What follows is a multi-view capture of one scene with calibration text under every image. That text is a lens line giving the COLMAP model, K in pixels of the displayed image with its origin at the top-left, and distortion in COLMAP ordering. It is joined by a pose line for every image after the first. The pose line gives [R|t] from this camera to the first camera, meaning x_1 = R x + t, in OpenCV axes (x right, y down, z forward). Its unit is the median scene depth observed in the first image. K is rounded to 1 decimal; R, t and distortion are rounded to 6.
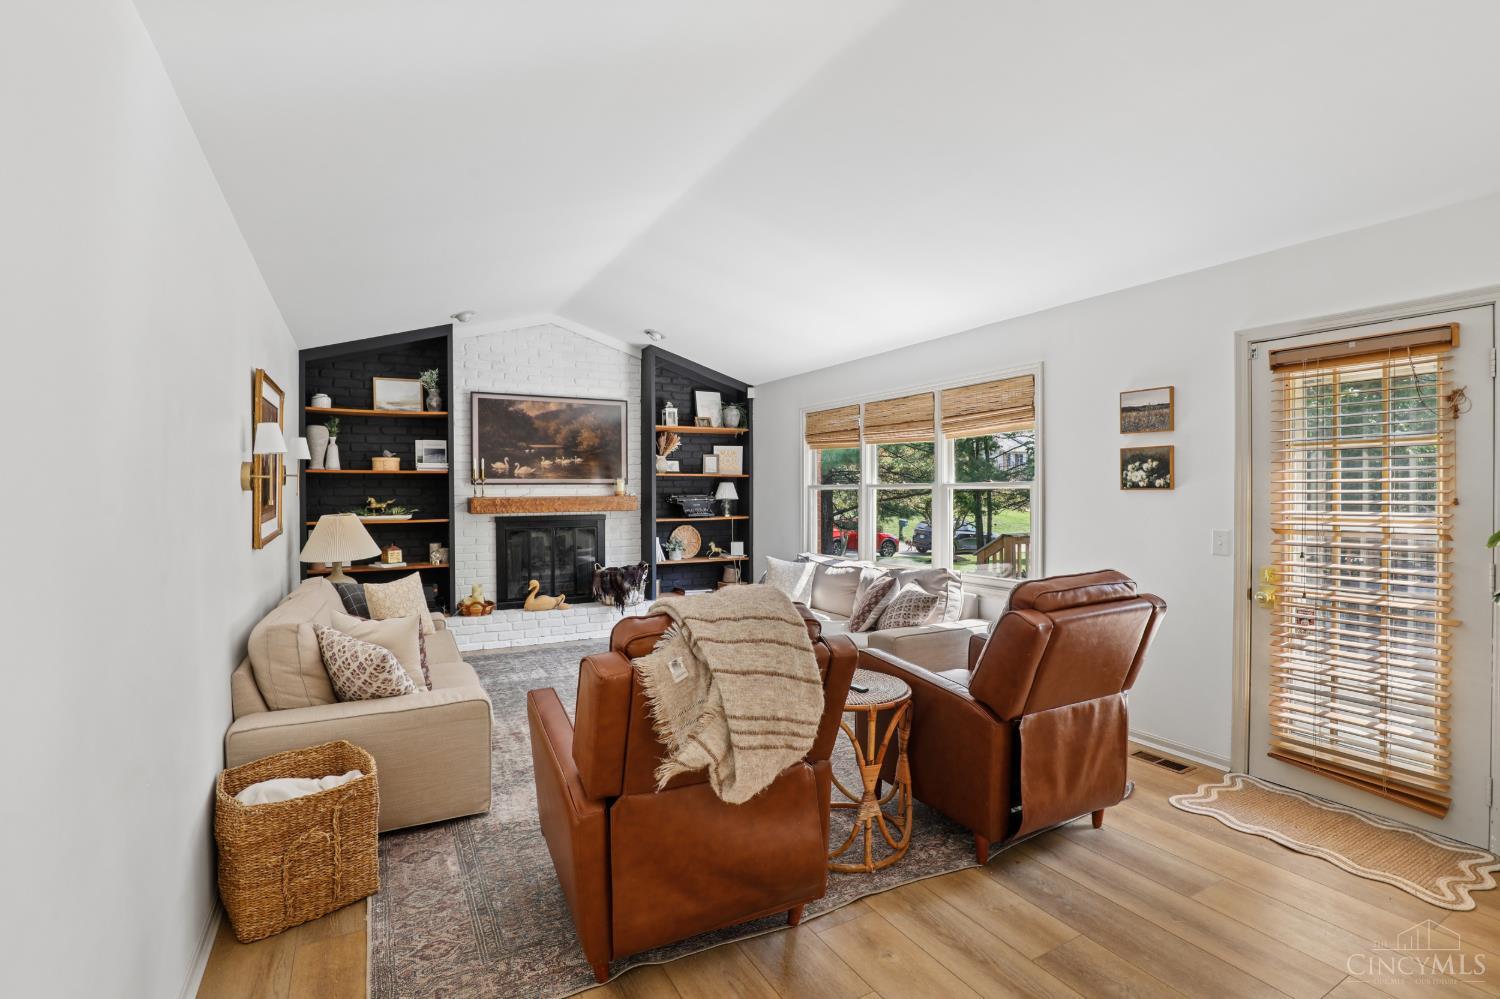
lens RADIAL K [[693.0, 0, 747.1], [0, 693.0, 488.0], [0, 0, 1]] dist [-0.030648, 0.001049]
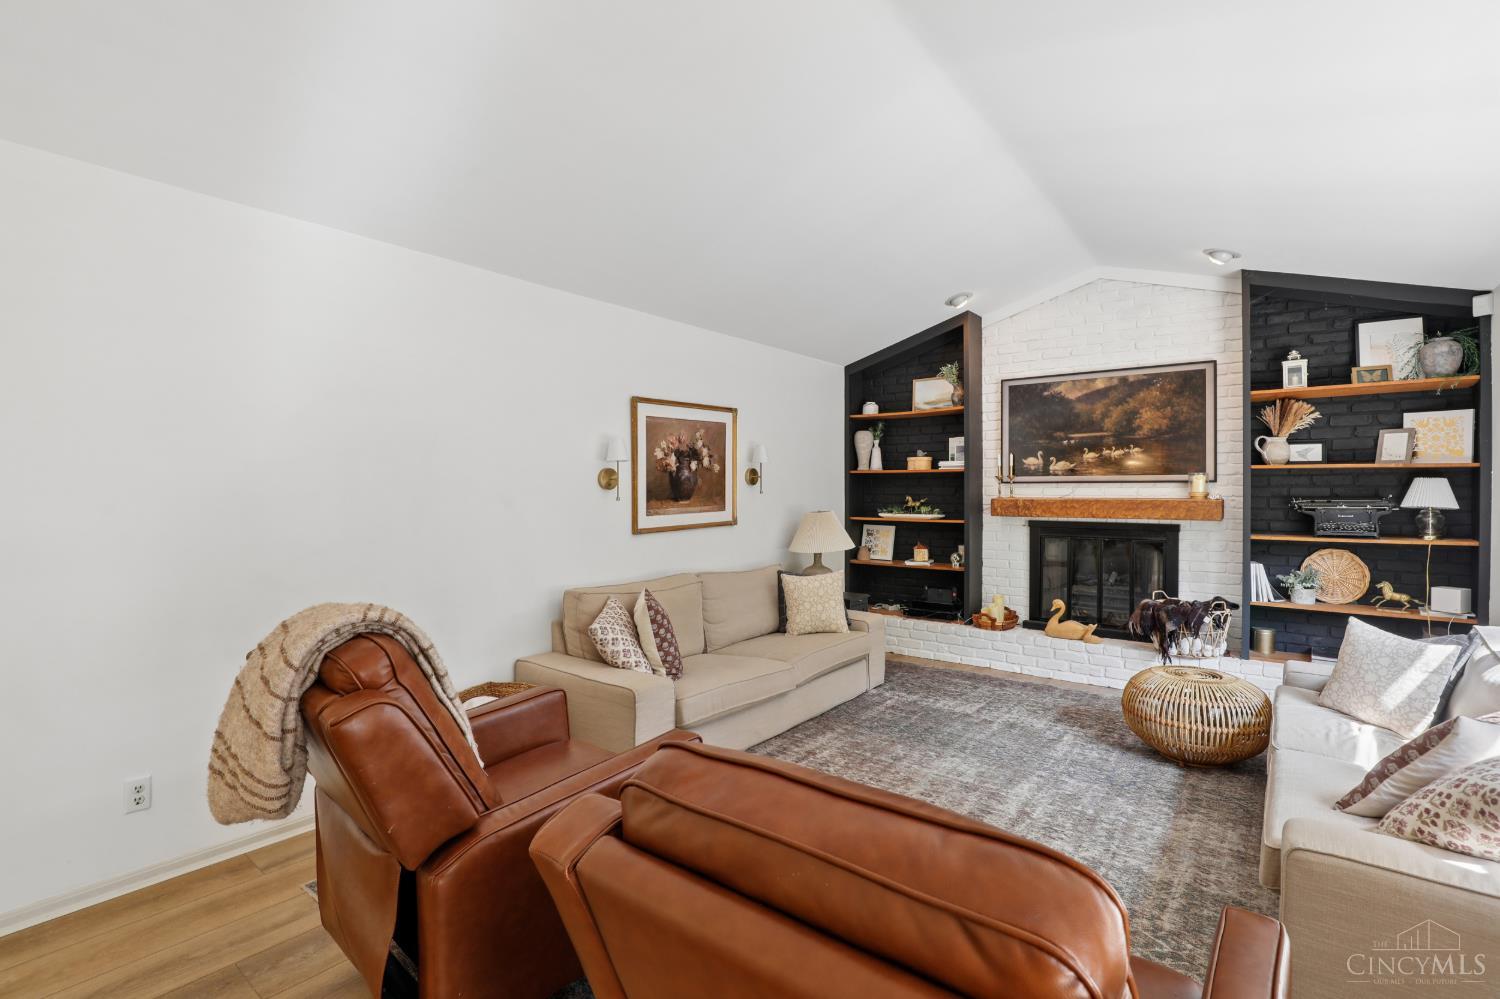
lens RADIAL K [[693.0, 0, 747.1], [0, 693.0, 488.0], [0, 0, 1]] dist [-0.030648, 0.001049]
pose [[0.387326, 0.004600, -0.921932, 0.295290], [0.001446, 0.999983, 0.005597, -0.004264], [0.921942, -0.003501, 0.387312, 0.337974]]
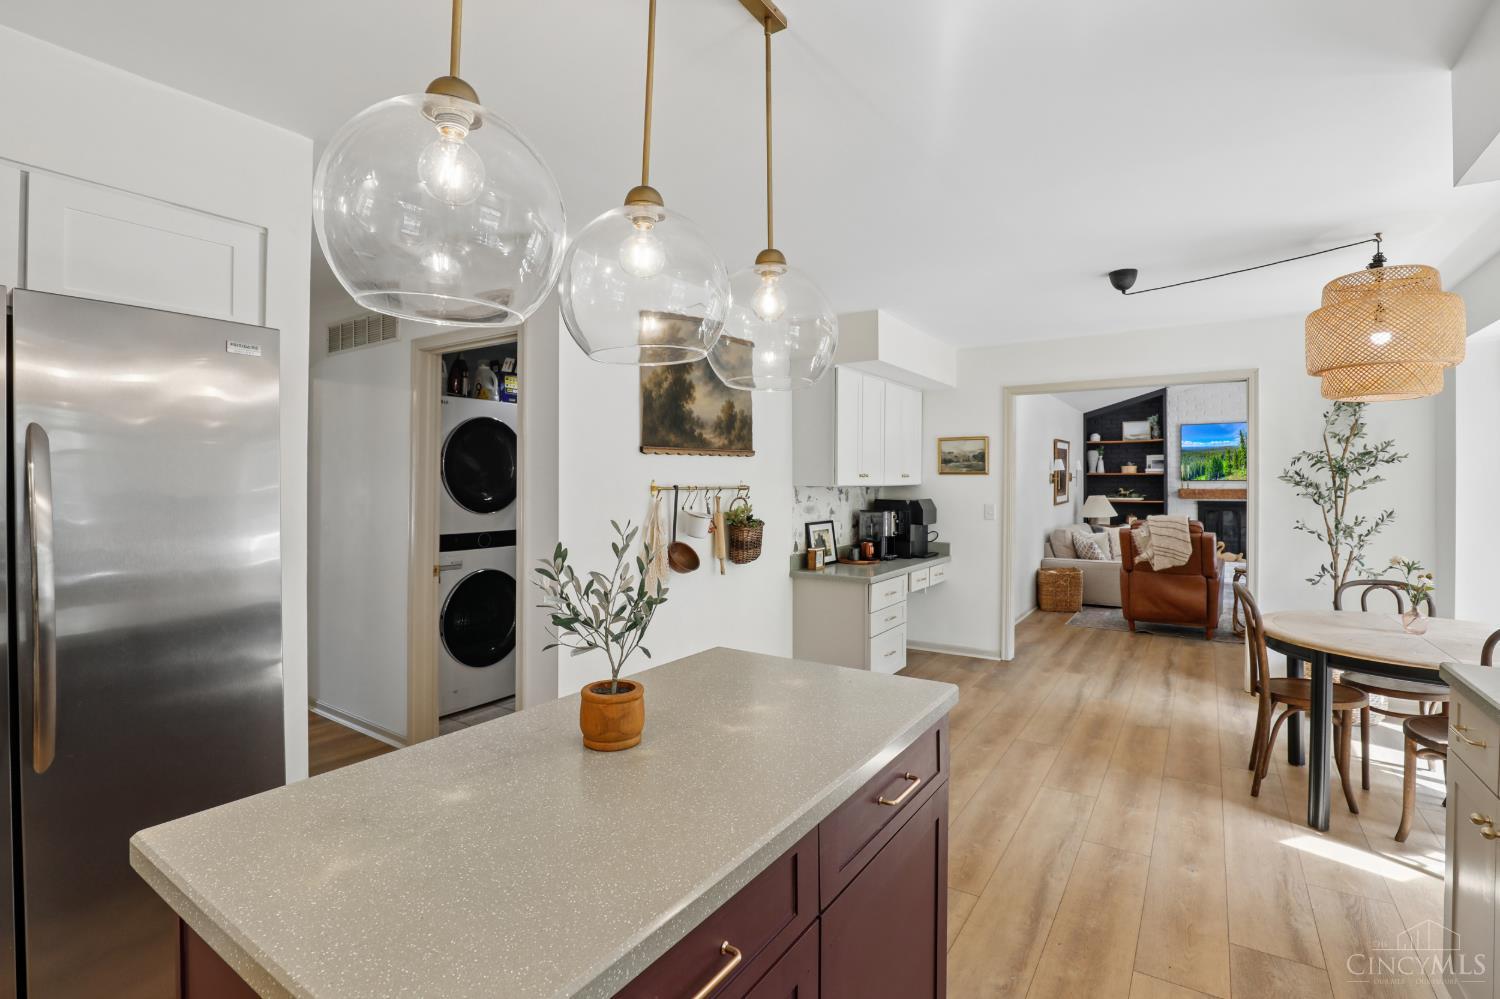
lens RADIAL K [[693.0, 0, 747.1], [0, 693.0, 488.0], [0, 0, 1]] dist [-0.030648, 0.001049]
pose [[0.459479, 0.010524, -0.888126, 0.570219], [-0.002357, 0.999941, 0.010630, -0.002785], [0.888186, -0.002791, 0.459476, -0.668056]]
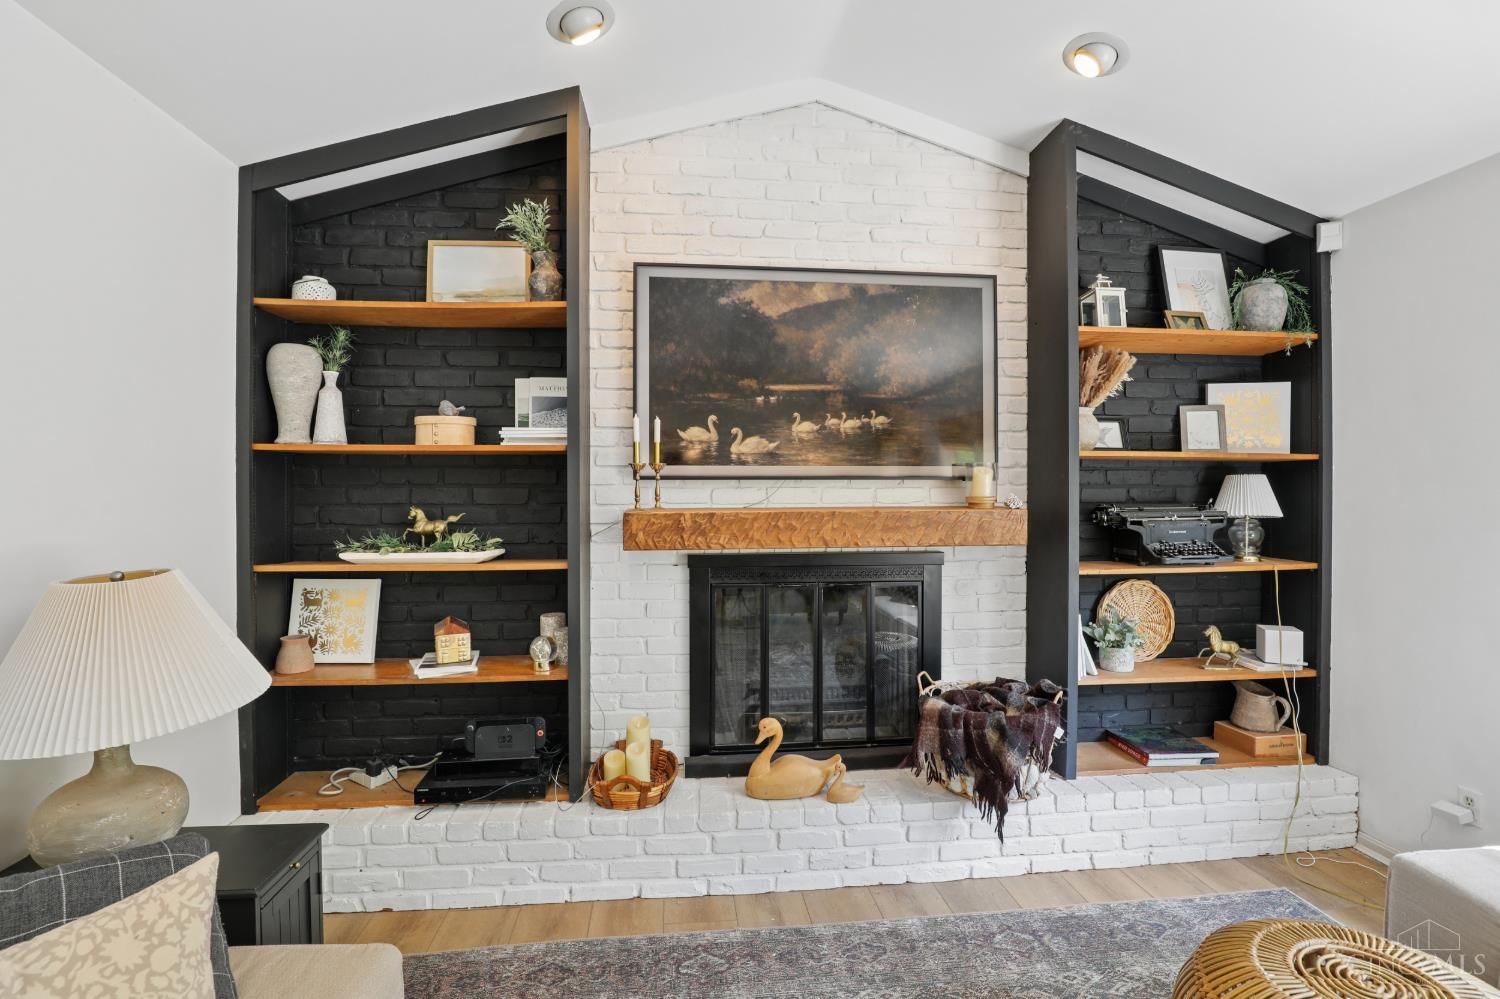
lens RADIAL K [[693.0, 0, 747.1], [0, 693.0, 488.0], [0, 0, 1]] dist [-0.030648, 0.001049]
pose [[0.920007, 0.005520, -0.391864, -0.162468], [-0.002876, 0.999969, 0.007333, -0.002831], [0.391892, -0.005620, 0.919994, 0.617875]]
